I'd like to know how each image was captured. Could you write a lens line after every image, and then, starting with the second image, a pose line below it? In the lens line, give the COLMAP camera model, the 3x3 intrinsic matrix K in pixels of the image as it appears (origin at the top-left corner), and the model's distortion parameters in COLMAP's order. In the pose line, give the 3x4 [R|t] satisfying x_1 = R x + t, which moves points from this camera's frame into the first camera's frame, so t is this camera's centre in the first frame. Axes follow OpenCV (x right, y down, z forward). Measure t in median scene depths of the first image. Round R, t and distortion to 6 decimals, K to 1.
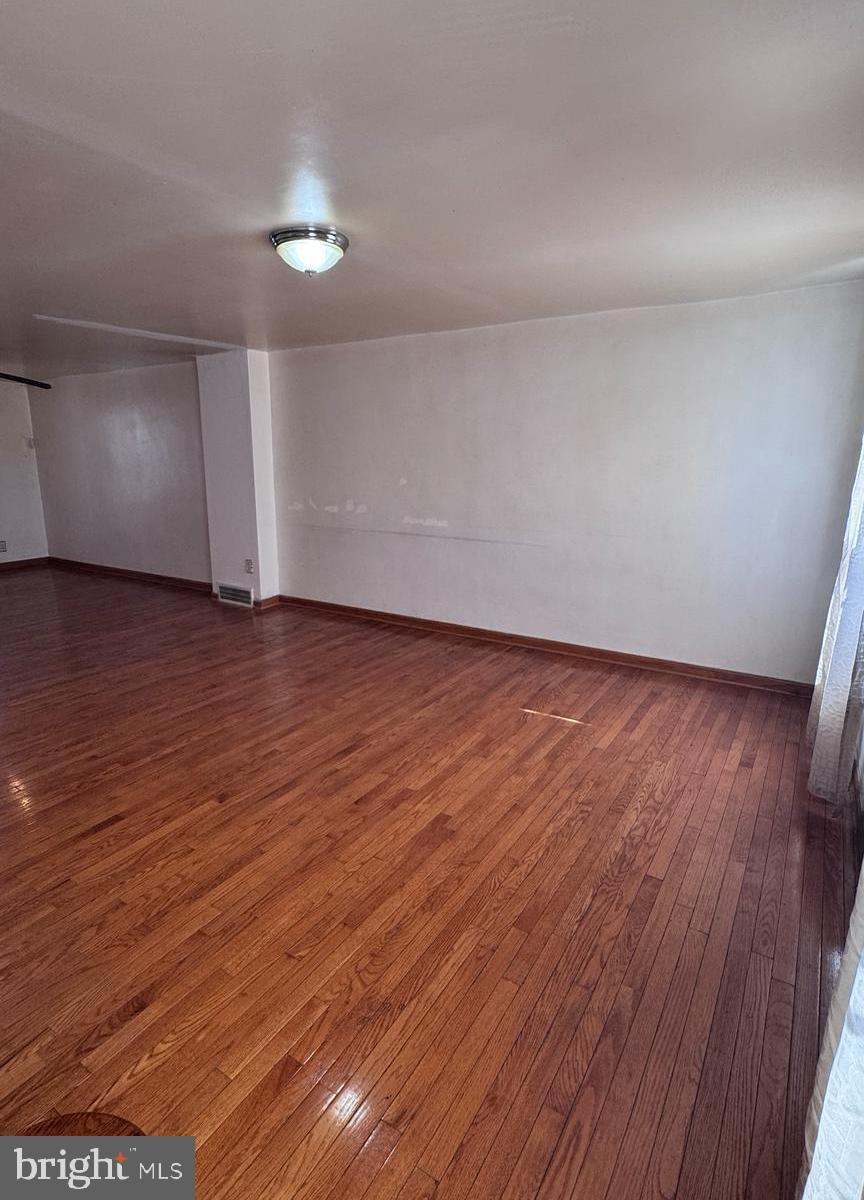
lens RADIAL K [[609.3, 0, 434.6], [0, 609.3, 598.6], [0, 0, 1]] dist [-0.002244, 0.000289]
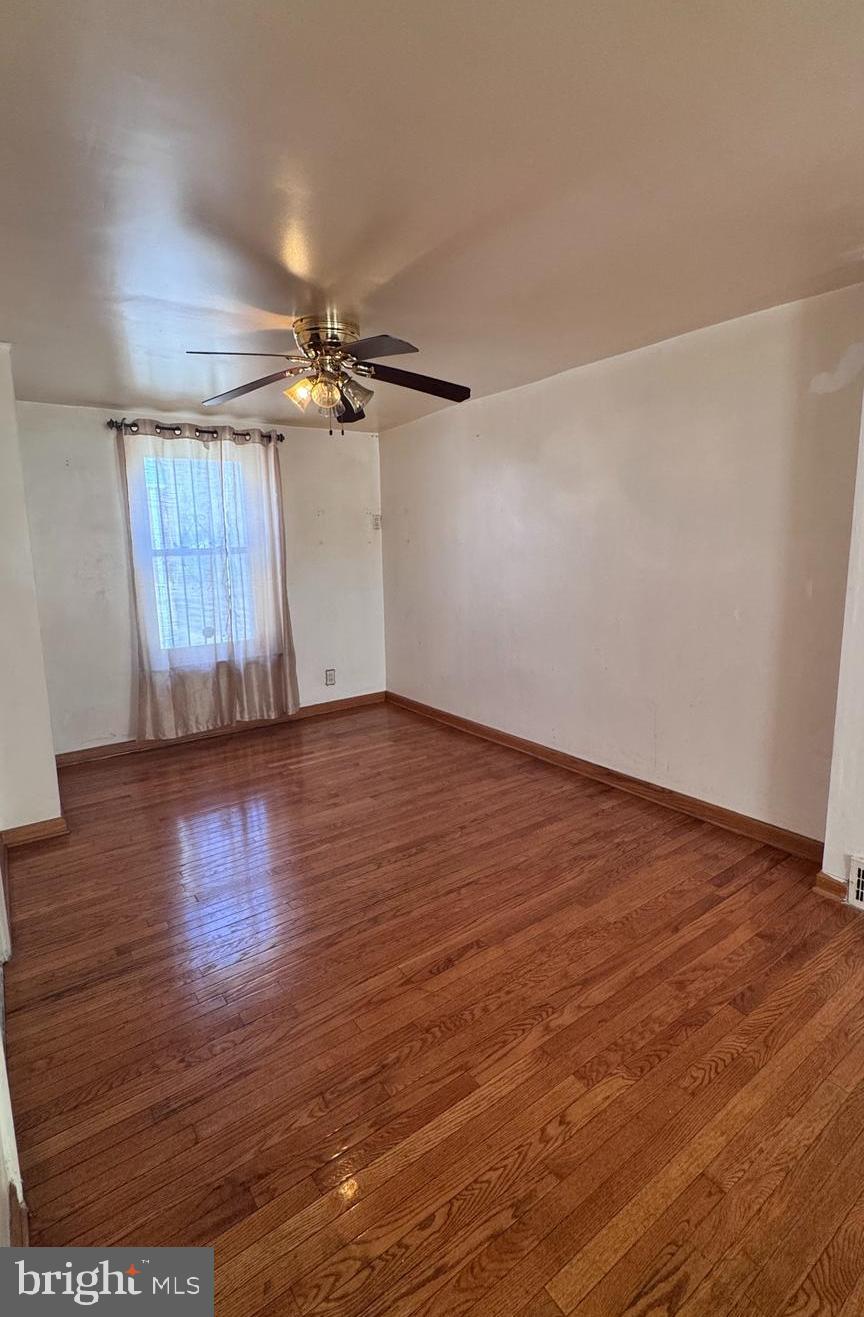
lens RADIAL K [[610.7, 0, 431.4], [0, 610.7, 655.6], [0, 0, 1]] dist [0.002082, 0.000397]
pose [[0.924625, 0.048138, -0.377823, -0.997056], [-0.065231, 0.997339, -0.032566, -0.263309], [0.375250, 0.054758, 0.925305, 1.181630]]
